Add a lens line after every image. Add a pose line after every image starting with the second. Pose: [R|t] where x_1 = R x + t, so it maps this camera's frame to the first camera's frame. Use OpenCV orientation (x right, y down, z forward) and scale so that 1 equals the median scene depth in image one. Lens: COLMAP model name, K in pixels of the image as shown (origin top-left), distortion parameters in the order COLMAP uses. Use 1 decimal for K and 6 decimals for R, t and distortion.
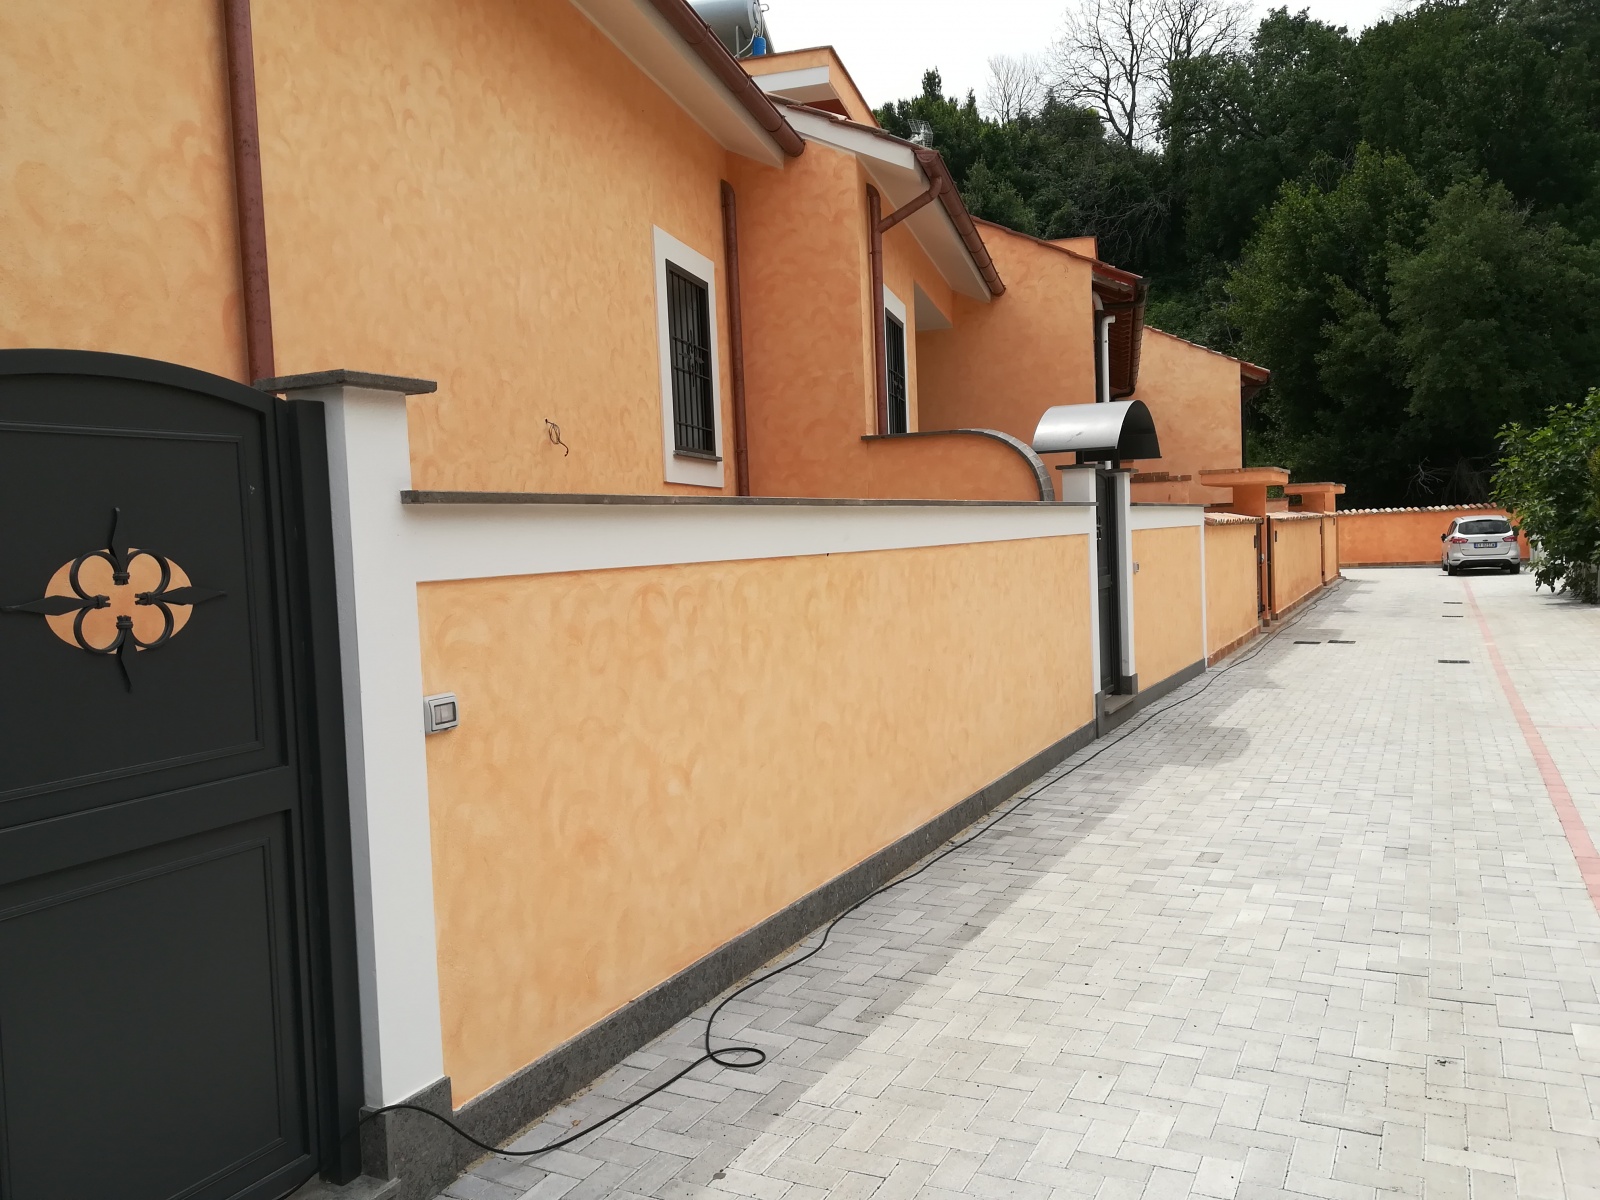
lens RADIAL K [[1253.1, 0, 800.0], [0, 1253.1, 600.0], [0, 0, 1]] dist [0.059448, -0.081416]
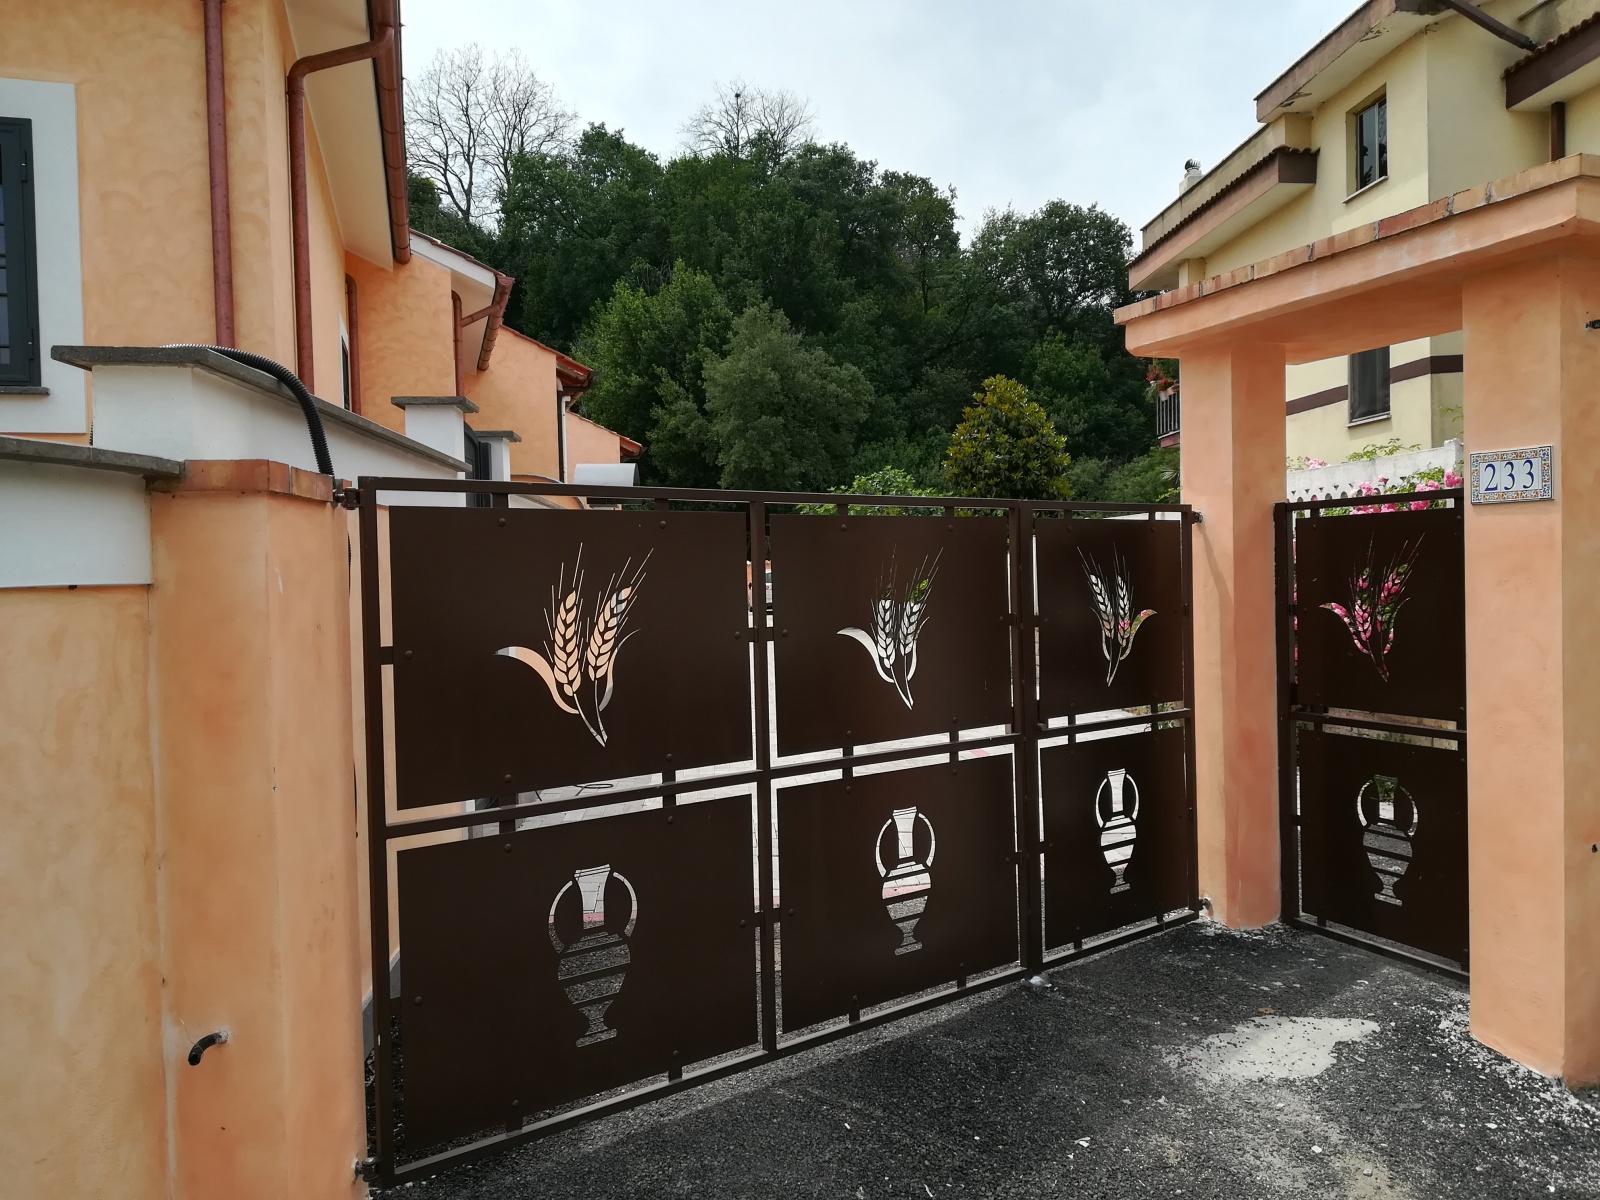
lens RADIAL K [[1253.1, 0, 800.0], [0, 1253.1, 600.0], [0, 0, 1]] dist [0.059448, -0.081416]
pose [[0.858486, 0.012771, 0.512678, -0.068191], [0.010367, 0.999053, -0.042246, 0.013874], [-0.512733, 0.041582, 0.857541, -0.074028]]
